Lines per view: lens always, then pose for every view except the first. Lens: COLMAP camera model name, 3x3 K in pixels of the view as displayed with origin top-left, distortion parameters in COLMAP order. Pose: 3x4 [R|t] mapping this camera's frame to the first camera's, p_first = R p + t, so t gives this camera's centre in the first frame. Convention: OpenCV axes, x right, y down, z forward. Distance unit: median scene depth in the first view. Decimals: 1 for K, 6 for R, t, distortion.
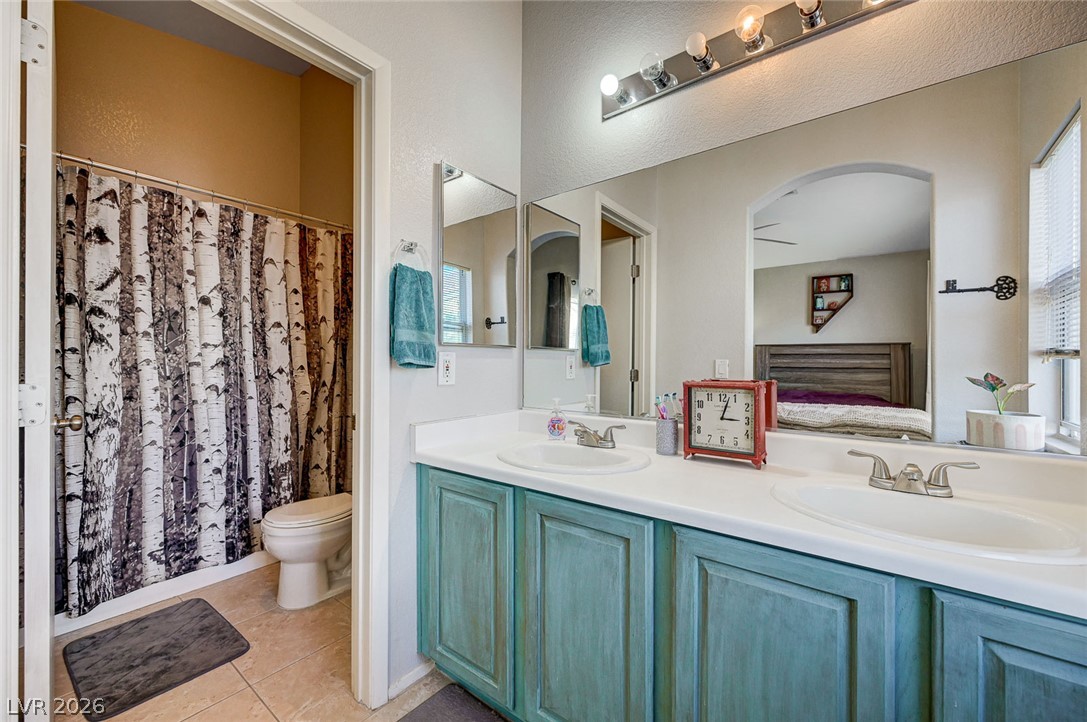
lens RADIAL K [[429.0, 0, 547.7], [0, 429.0, 365.4], [0, 0, 1]] dist [-0.001216, -0.000111]
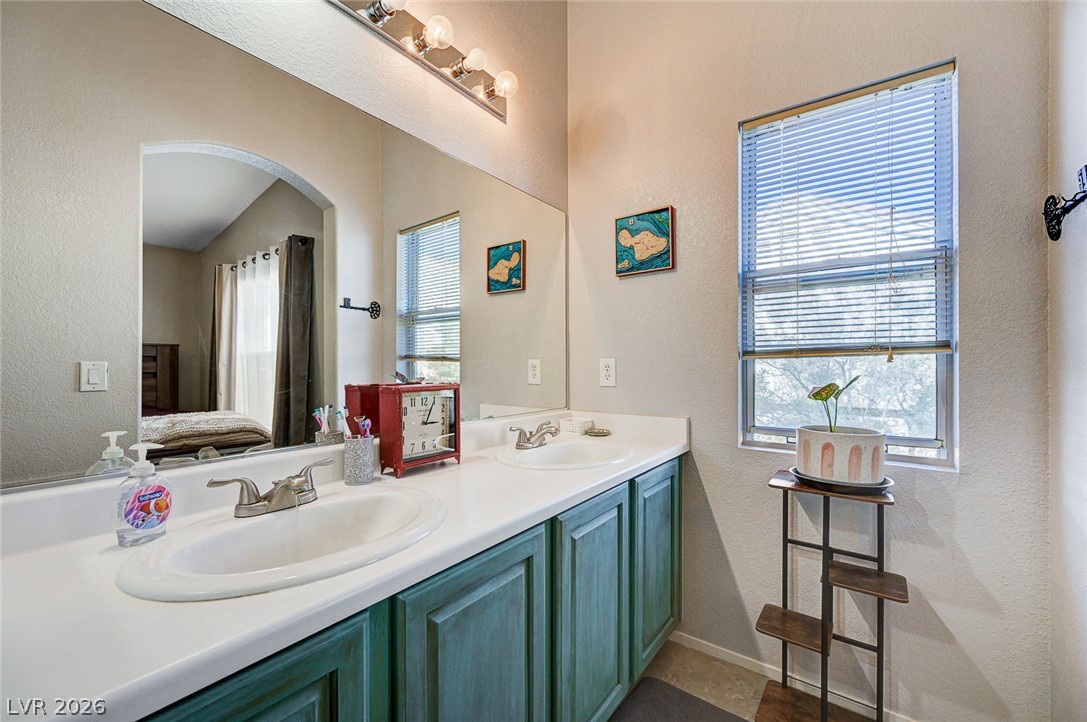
lens RADIAL K [[434.7, 0, 540.0], [0, 434.7, 362.1], [0, 0, 1]] dist [-0.001605, -0.000110]
pose [[-0.016133, -0.000282, 0.999870, -0.460517], [0.007113, 0.999975, 0.000396, -0.009694], [-0.999845, 0.007118, -0.016131, 0.604968]]
